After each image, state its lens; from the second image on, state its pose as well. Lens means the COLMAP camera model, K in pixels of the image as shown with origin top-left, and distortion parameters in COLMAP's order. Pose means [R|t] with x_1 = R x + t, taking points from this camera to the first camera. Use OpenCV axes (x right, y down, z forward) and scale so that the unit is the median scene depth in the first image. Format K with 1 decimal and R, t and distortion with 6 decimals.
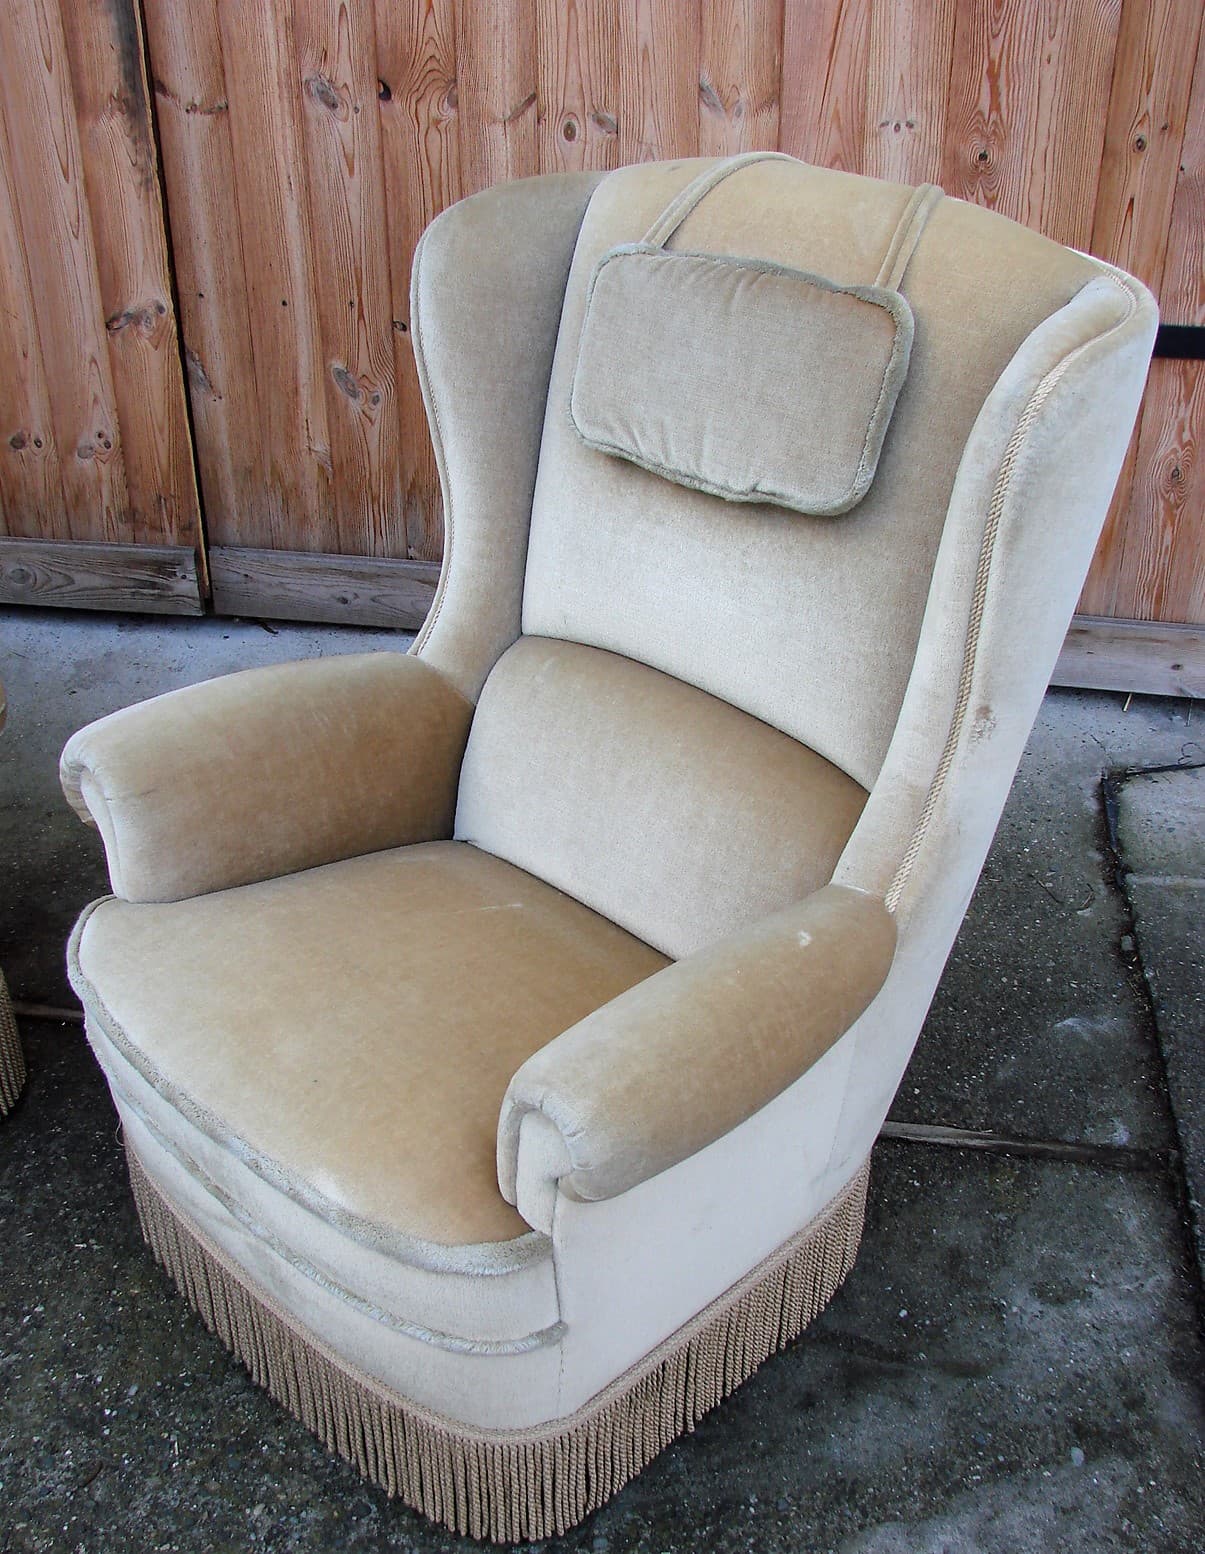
lens RADIAL K [[1742.0, 0, 602.2], [0, 1742.0, 819.3], [0, 0, 1]] dist [-0.204735, 0.246185]
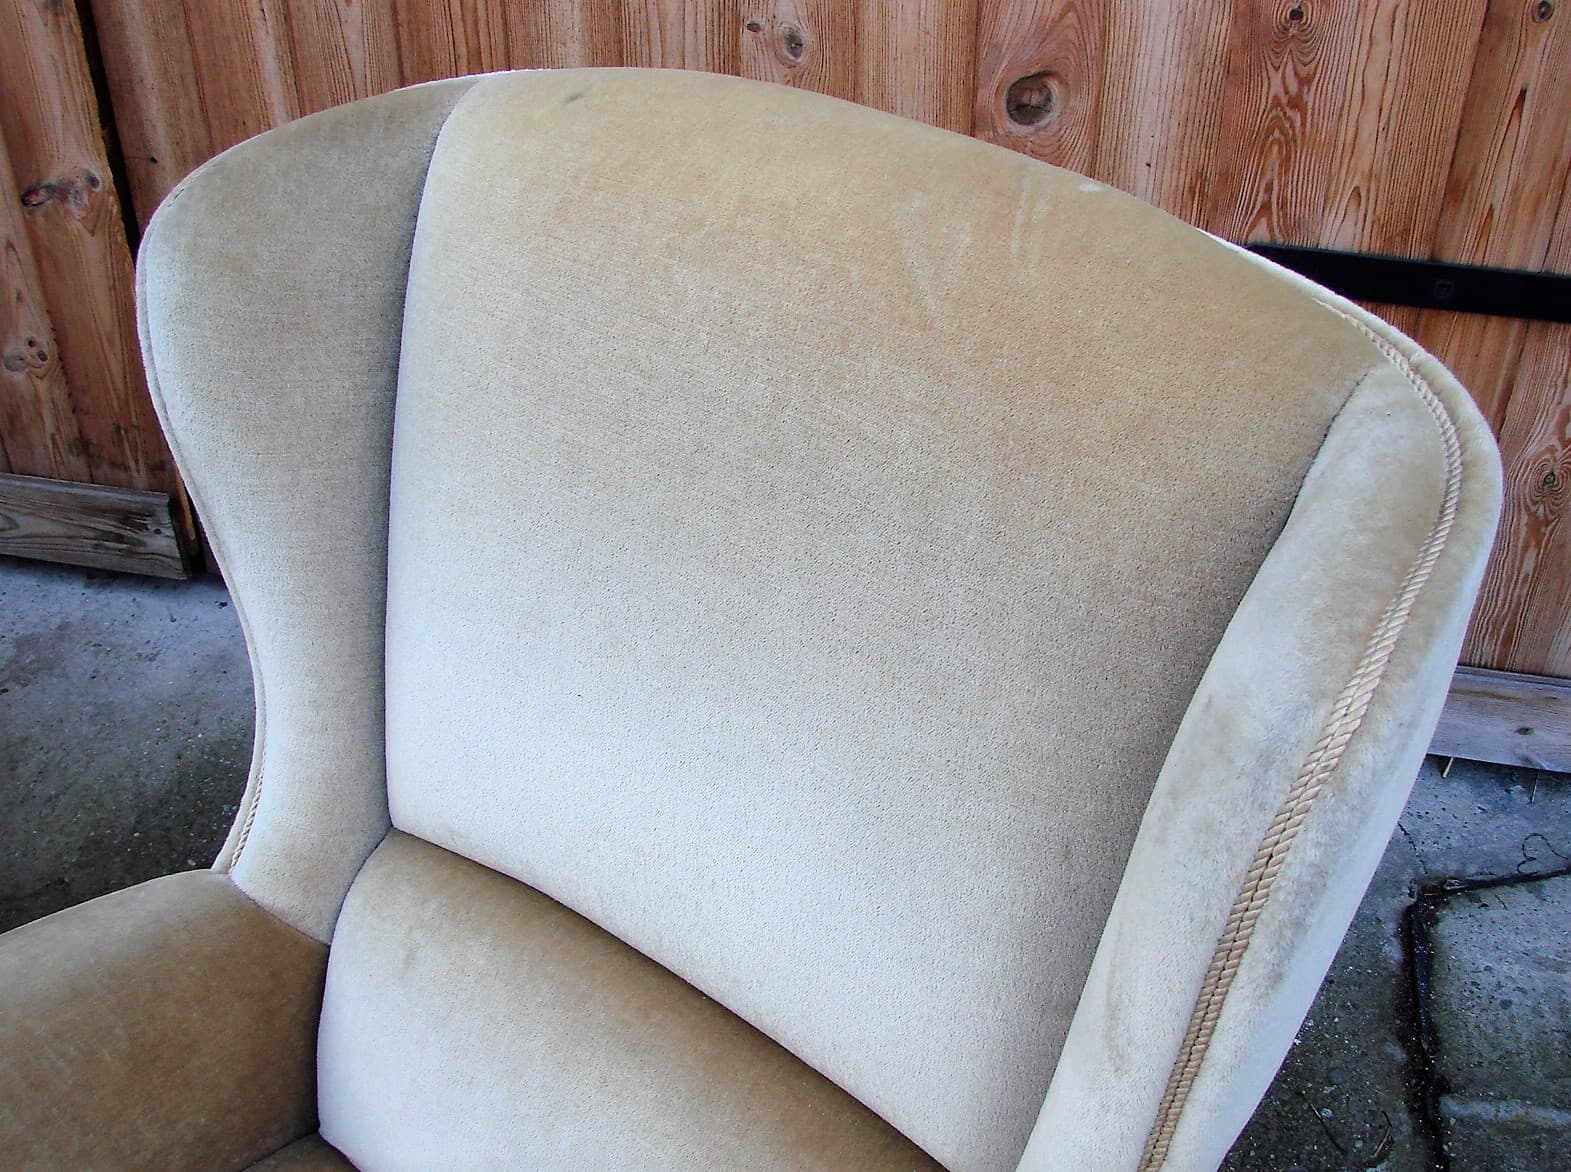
lens RADIAL K [[1749.8, 0, 820.7], [0, 1749.8, 582.4], [0, 0, 1]] dist [-0.219075, 0.267952]
pose [[0.999323, 0.033588, -0.015000, 0.056348], [-0.032551, 0.997371, 0.064736, -0.195749], [0.017135, -0.064204, 0.997790, 0.310749]]
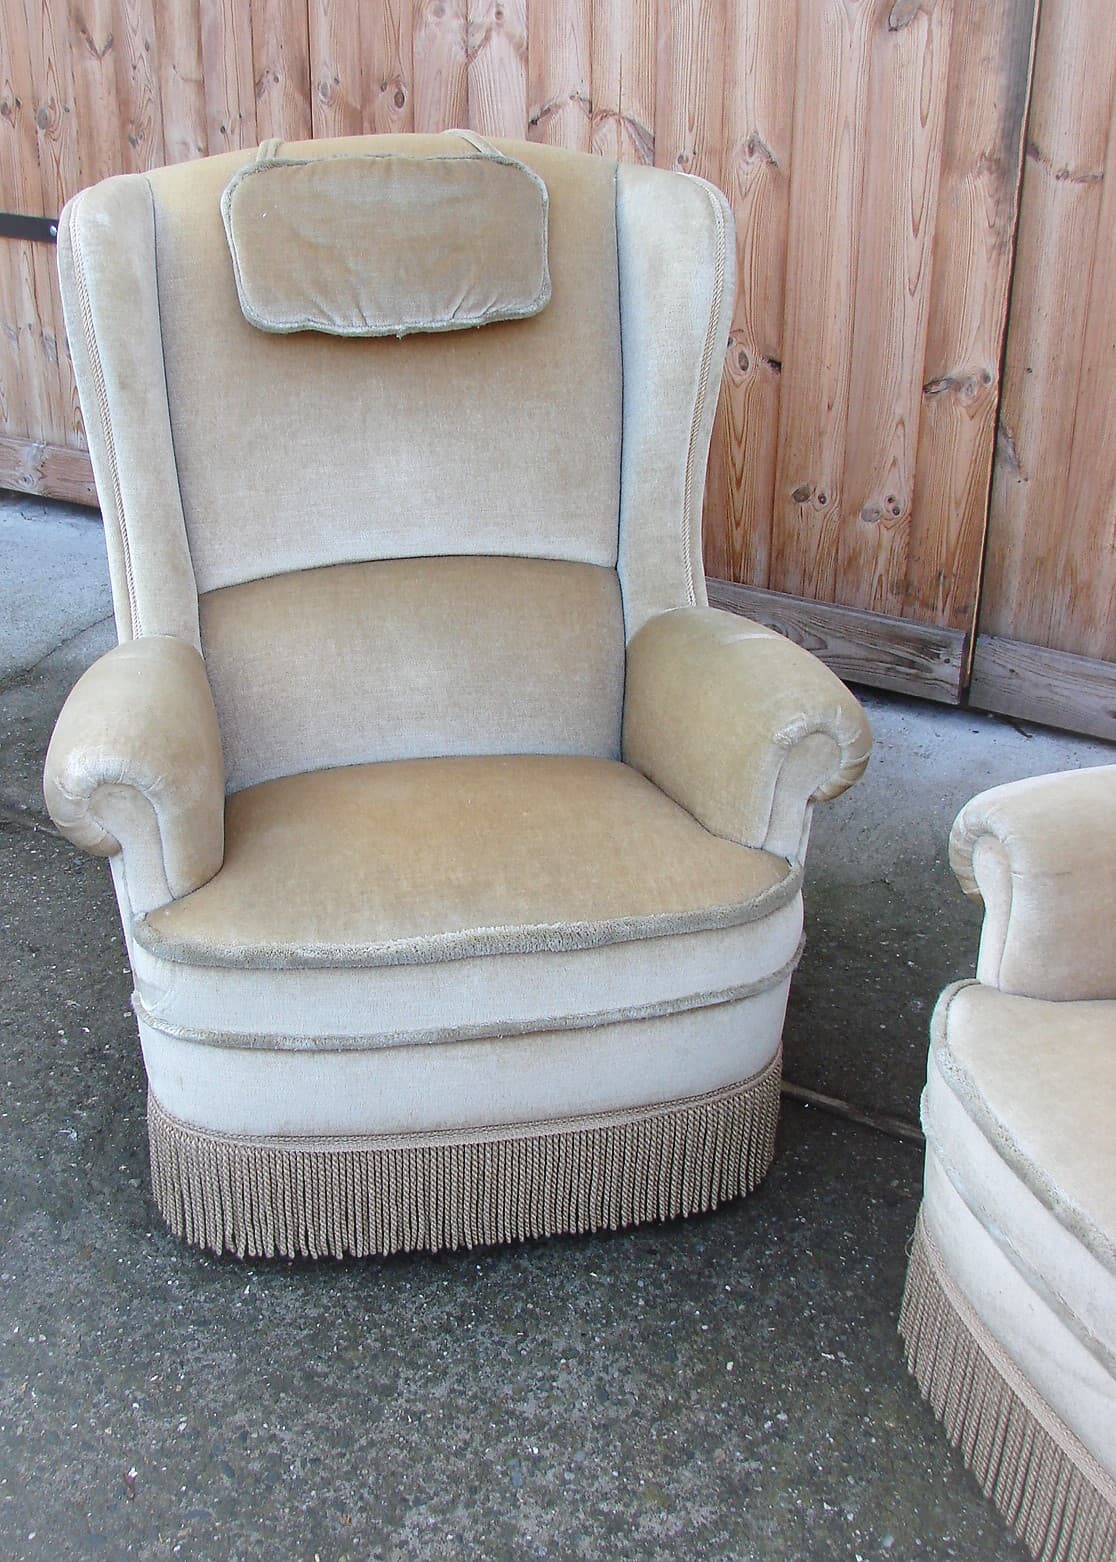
lens RADIAL K [[1746.2, 0, 486.5], [0, 1746.2, 757.8], [0, 0, 1]] dist [-0.210646, 0.253512]
pose [[0.918873, 0.167919, -0.357036, -0.144616], [-0.204123, 0.976720, -0.065968, 0.027640], [0.337647, 0.133495, 0.931758, 0.045652]]
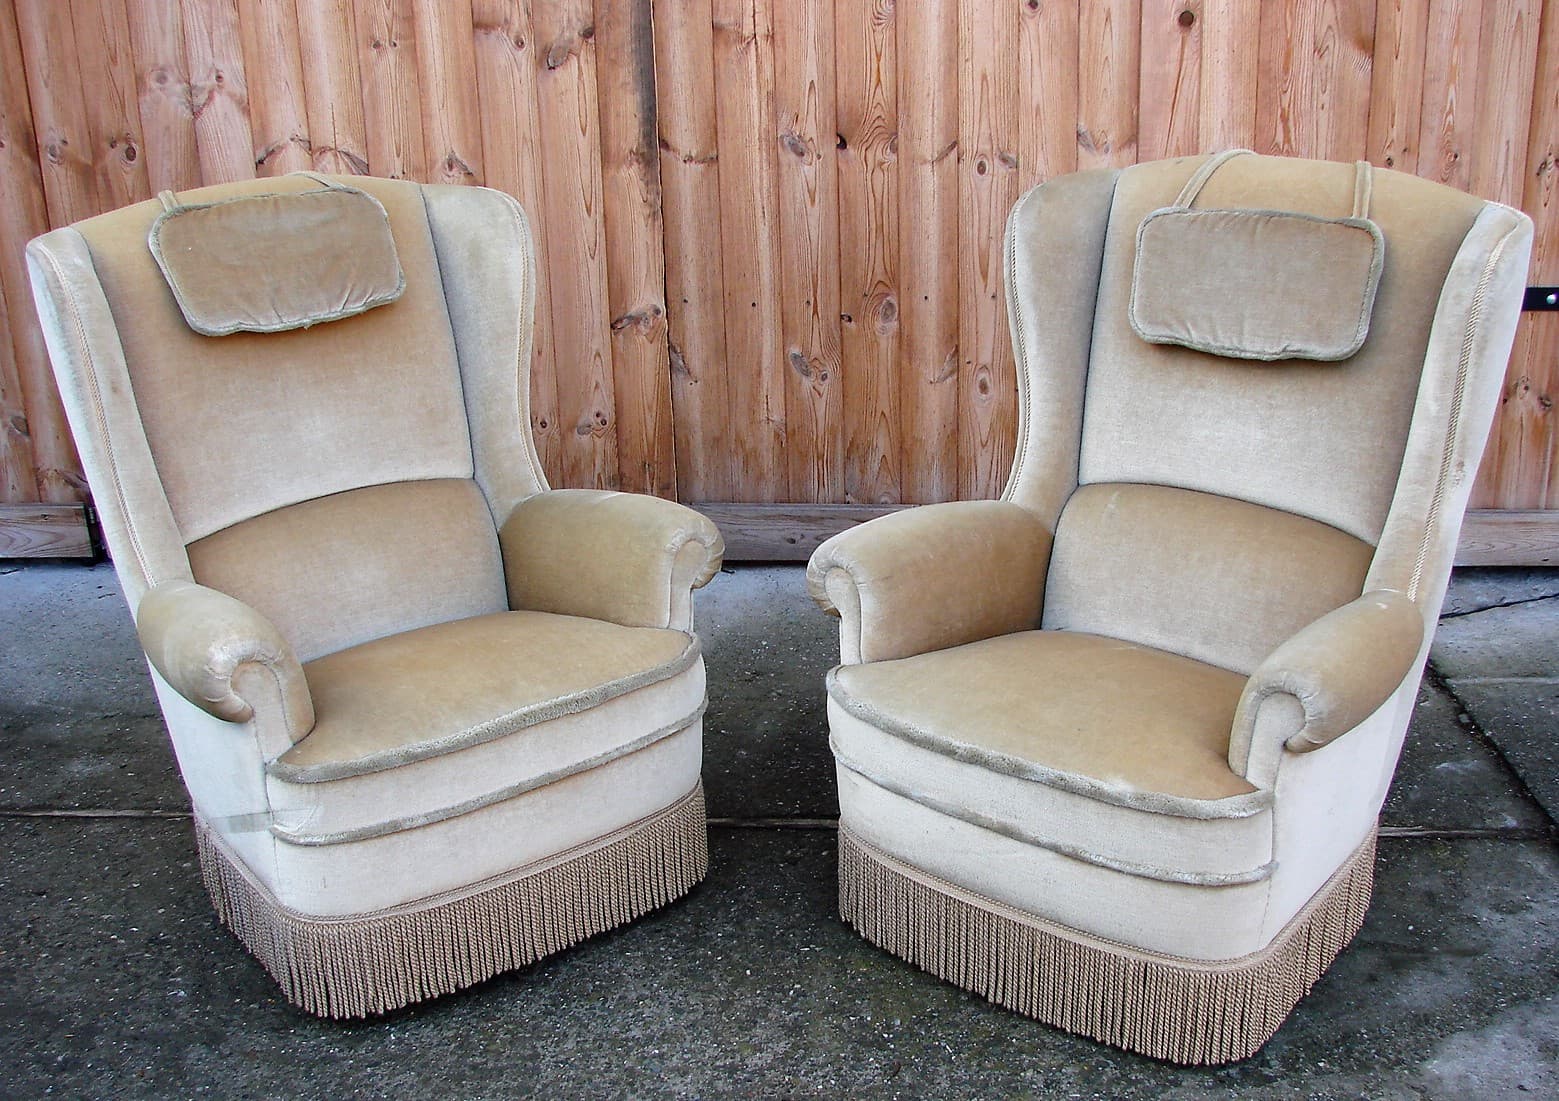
lens RADIAL K [[1733.8, 0, 836.6], [0, 1733.8, 578.5], [0, 0, 1]] dist [-0.221495, 0.272349]
pose [[0.992079, -0.059878, 0.110429, -0.288739], [0.080281, 0.978354, -0.190733, 0.158322], [-0.096617, 0.198088, 0.975411, -0.244525]]
